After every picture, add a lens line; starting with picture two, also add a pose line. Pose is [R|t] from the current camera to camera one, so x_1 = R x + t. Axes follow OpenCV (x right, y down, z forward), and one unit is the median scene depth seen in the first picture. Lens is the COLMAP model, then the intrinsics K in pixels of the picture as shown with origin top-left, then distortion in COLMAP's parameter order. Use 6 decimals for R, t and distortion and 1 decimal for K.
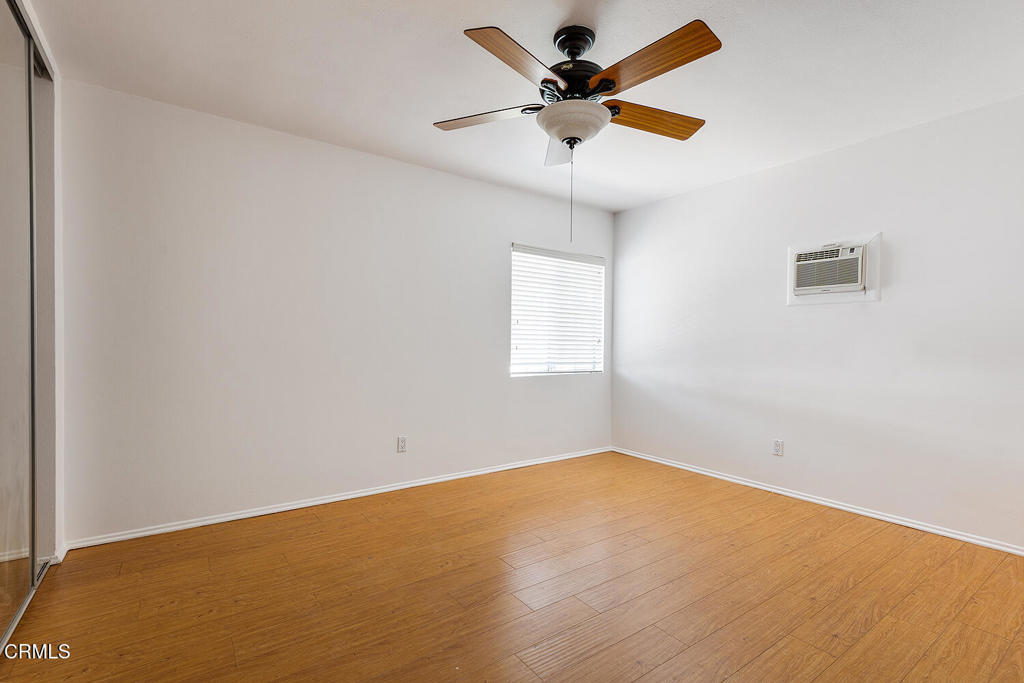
lens RADIAL K [[460.9, 0, 509.5], [0, 460.9, 354.8], [0, 0, 1]] dist [0.023992, 0.000294]
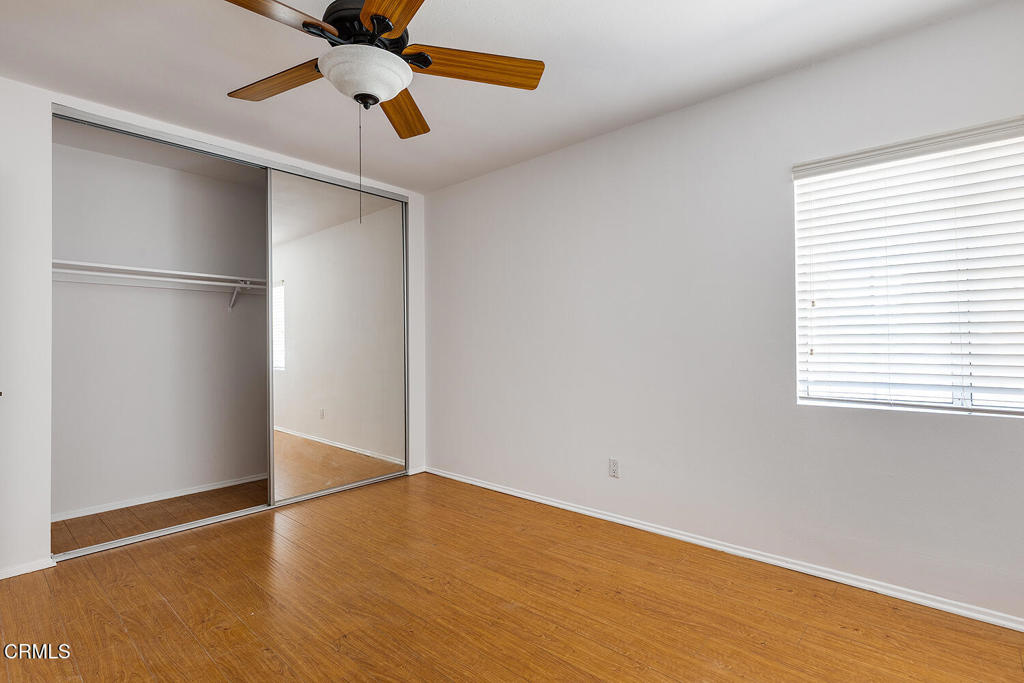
lens RADIAL K [[499.1, 0, 512.0], [0, 499.1, 341.5], [0, 0, 1]] dist [0.002327, 0.000427]
pose [[0.217463, -0.016119, -0.975935, 0.616495], [-0.014957, 0.999691, -0.019845, -0.012445], [0.975954, 0.018913, 0.217155, 0.632237]]
